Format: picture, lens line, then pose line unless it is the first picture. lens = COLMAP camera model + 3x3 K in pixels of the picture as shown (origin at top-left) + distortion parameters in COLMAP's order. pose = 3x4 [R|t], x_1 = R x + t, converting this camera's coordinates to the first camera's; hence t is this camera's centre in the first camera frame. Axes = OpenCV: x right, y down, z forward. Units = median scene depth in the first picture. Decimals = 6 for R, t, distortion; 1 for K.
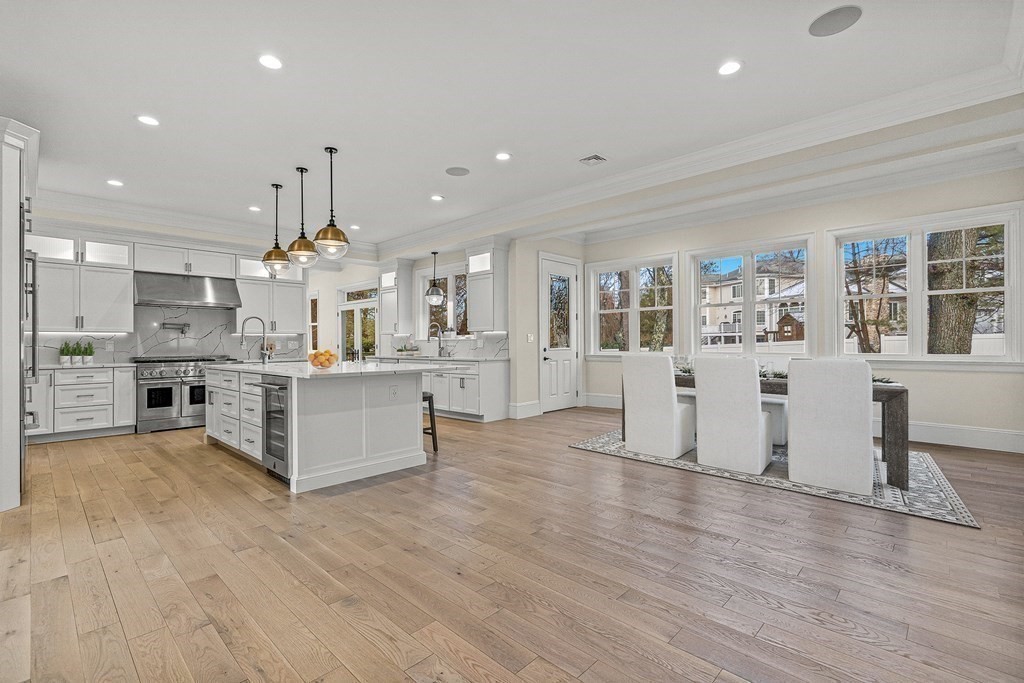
lens RADIAL K [[467.2, 0, 512.7], [0, 467.2, 341.4], [0, 0, 1]] dist [-0.001310, -0.000027]
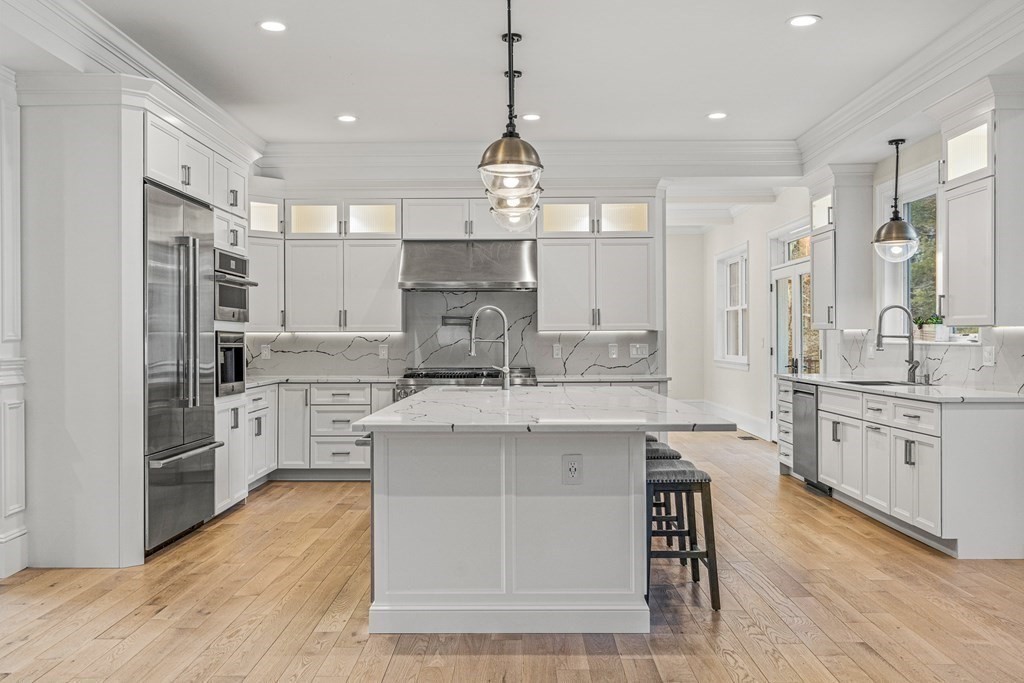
lens RADIAL K [[904.8, 0, 510.5], [0, 904.8, 338.9], [0, 0, 1]] dist [0.009707, -0.010293]
pose [[0.684550, 0.005785, -0.728943, 0.272358], [0.001943, 0.999950, 0.009761, -0.023214], [0.728963, -0.008098, 0.684505, 0.234124]]
